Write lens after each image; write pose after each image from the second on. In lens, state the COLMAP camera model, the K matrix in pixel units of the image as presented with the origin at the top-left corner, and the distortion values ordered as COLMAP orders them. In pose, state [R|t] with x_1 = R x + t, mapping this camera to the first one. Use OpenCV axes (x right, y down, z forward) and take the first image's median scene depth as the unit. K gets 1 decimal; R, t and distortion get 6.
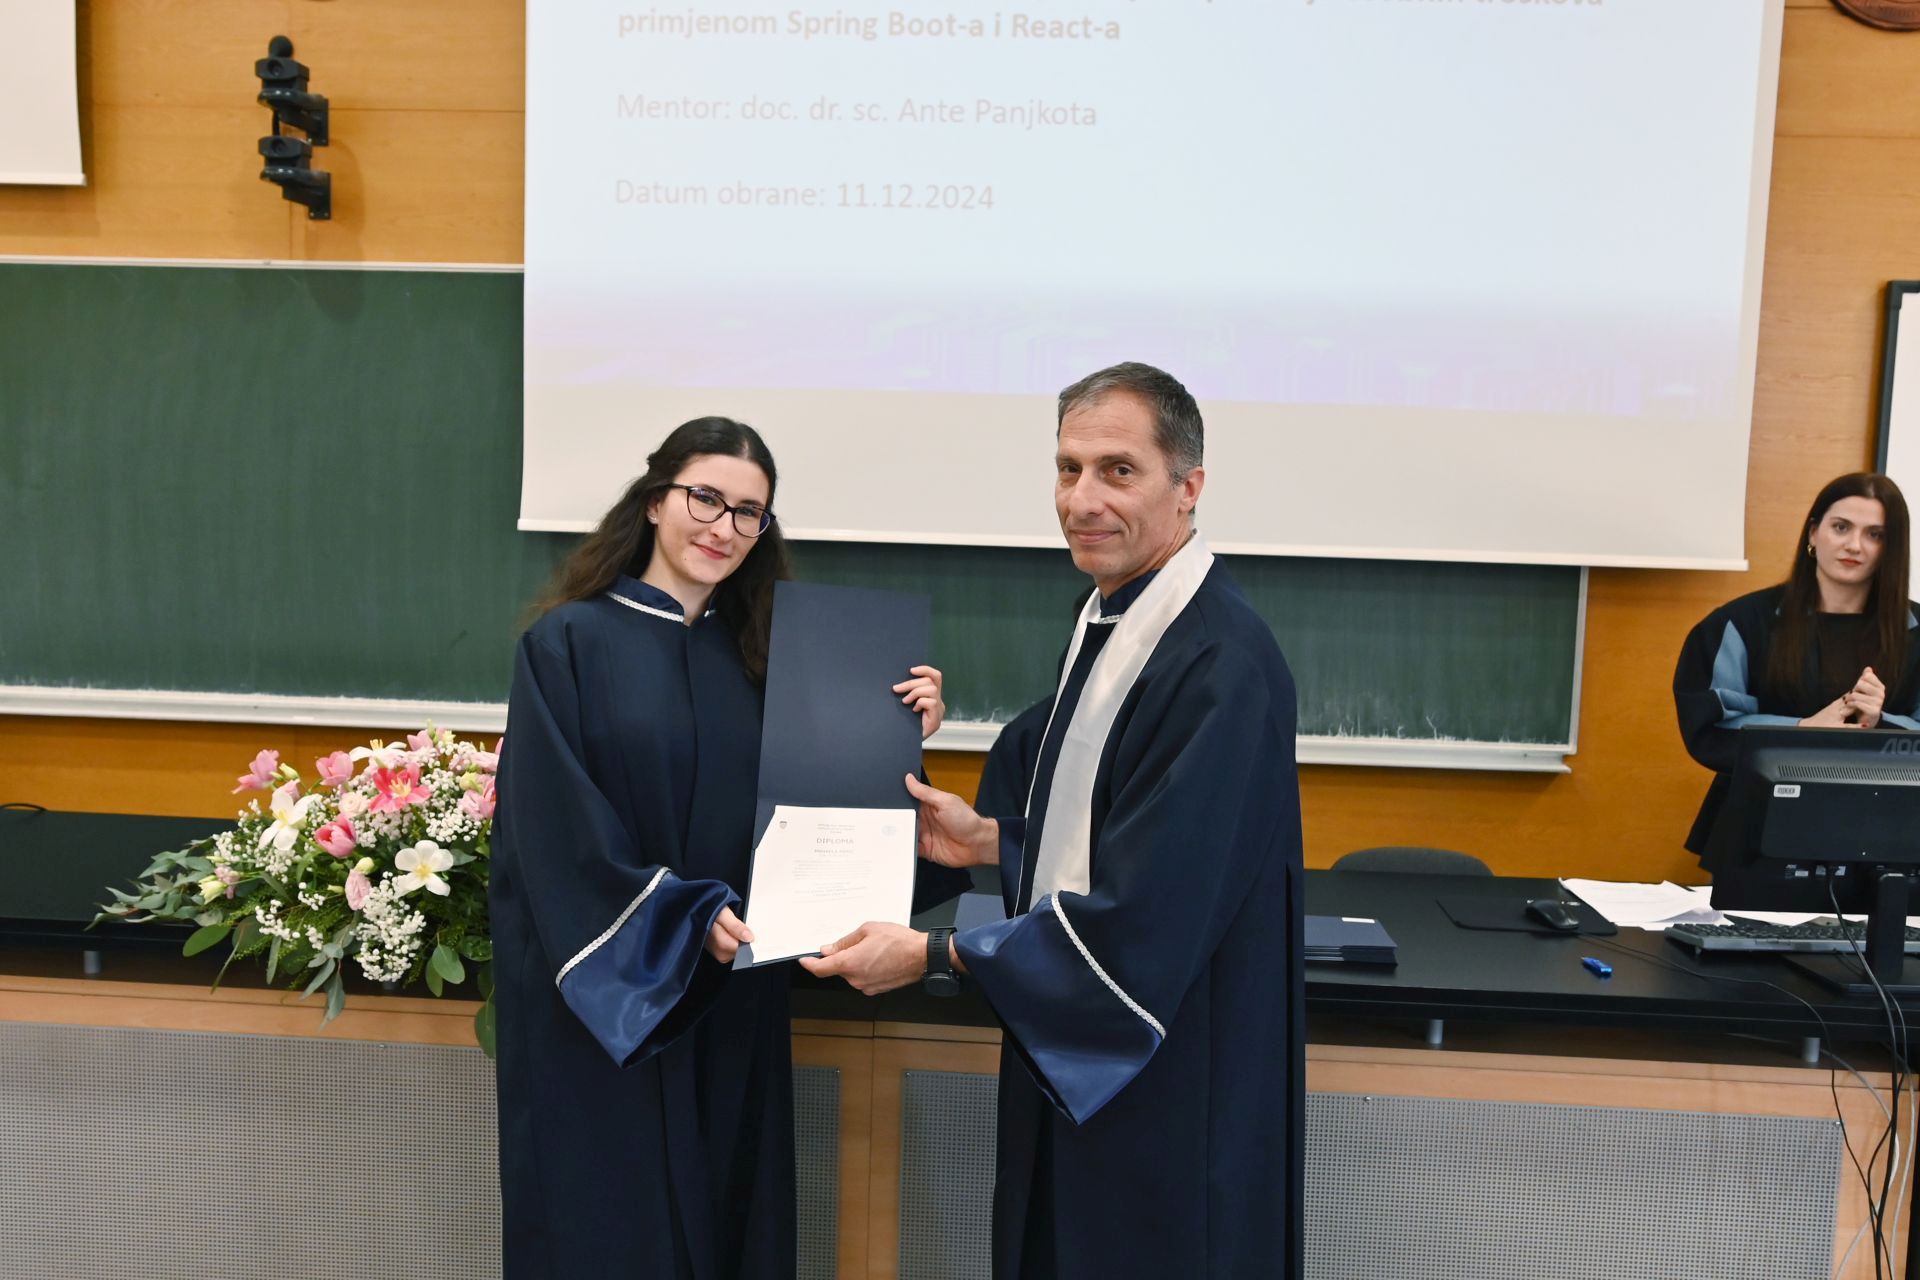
lens RADIAL K [[1611.5, 0, 960.0], [0, 1611.5, 640.0], [0, 0, 1]] dist [-0.064123, 0.078465]
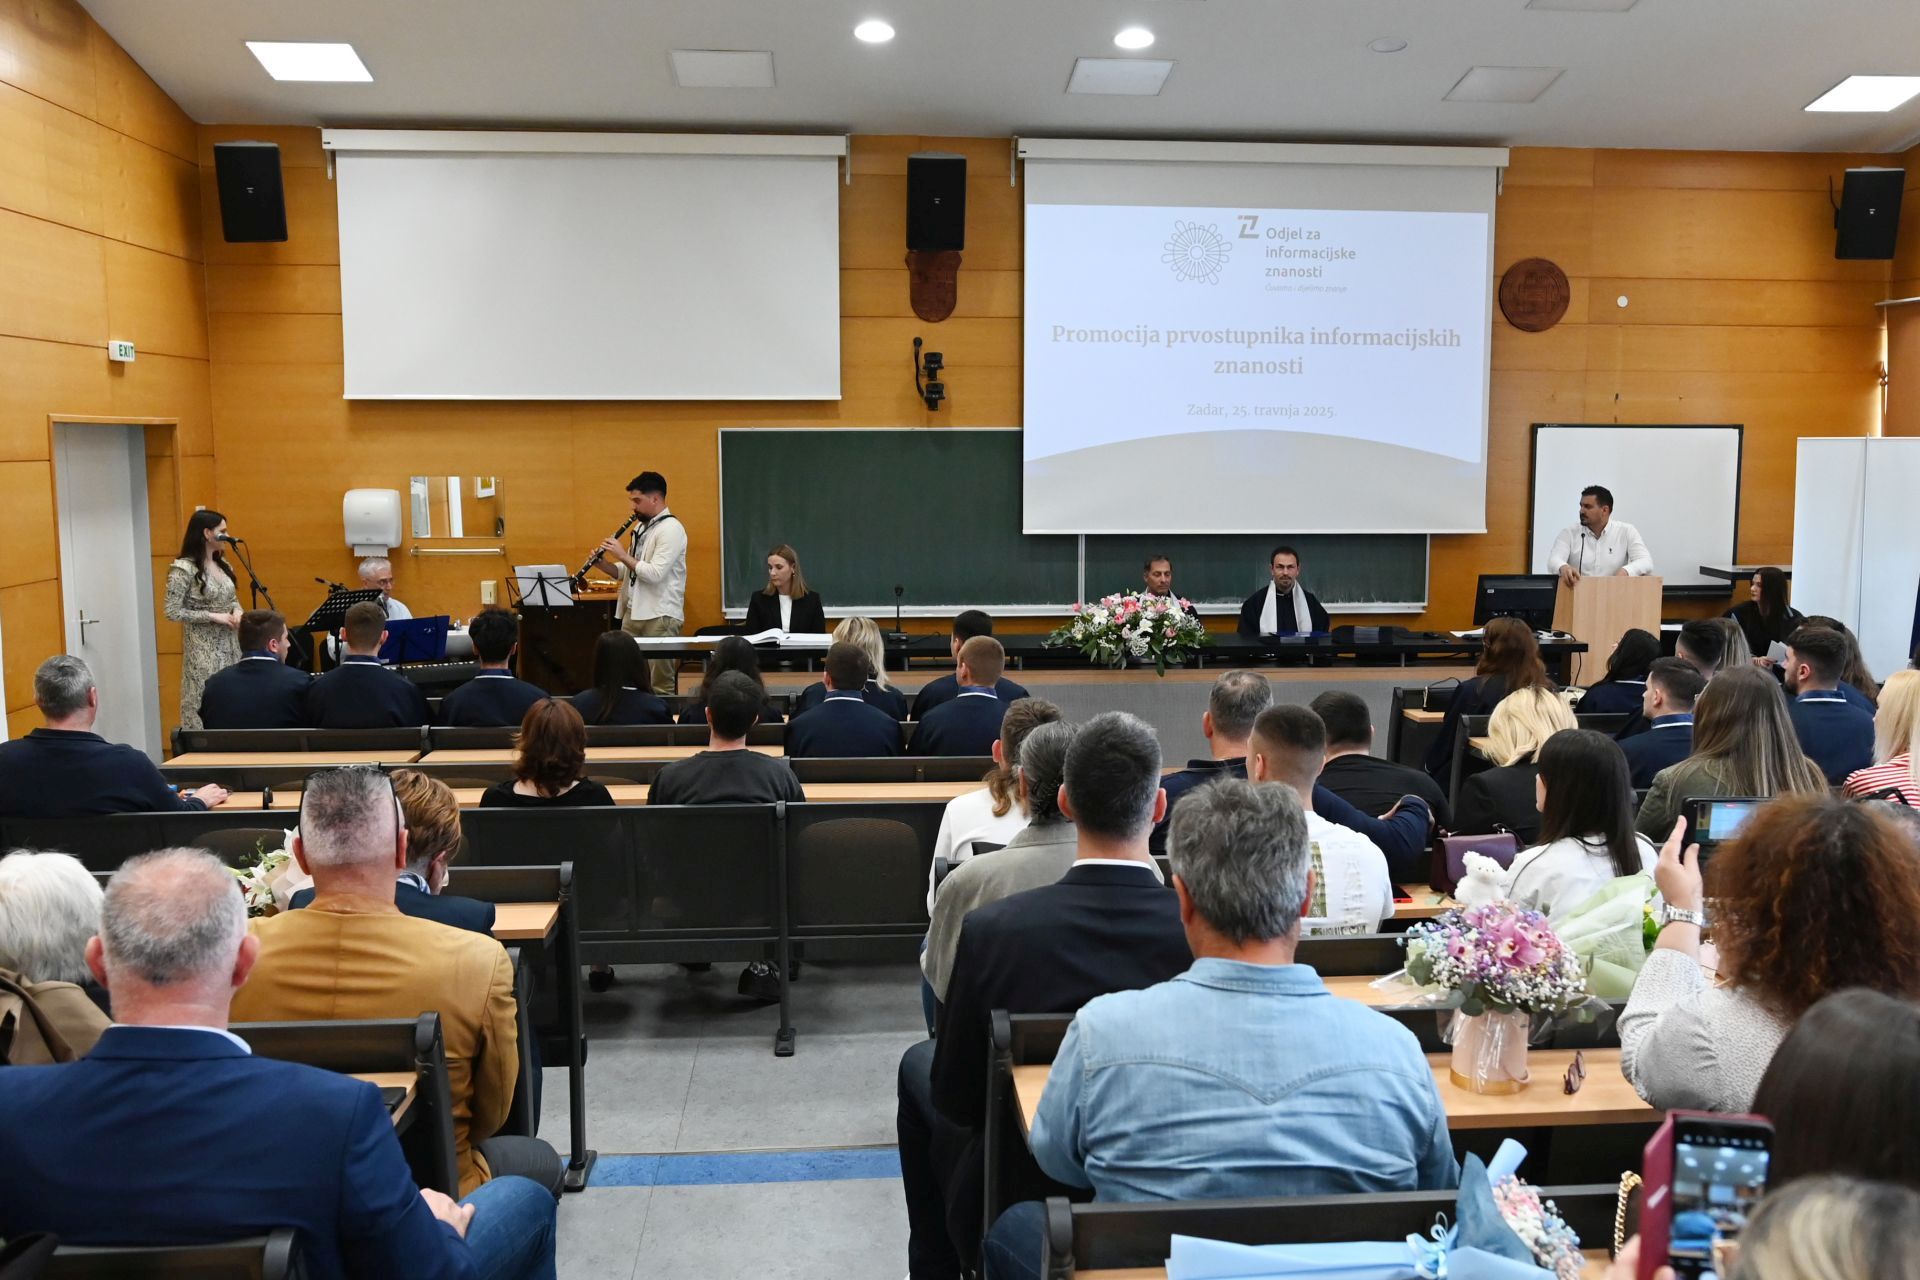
lens RADIAL K [[1611.5, 0, 960.0], [0, 1611.5, 640.0], [0, 0, 1]] dist [-0.064123, 0.078465]
pose [[0.990304, -0.046048, 0.131060, -1.198526], [0.045766, 0.998939, 0.005171, 0.133877], [-0.131159, 0.000877, 0.991361, -2.489474]]
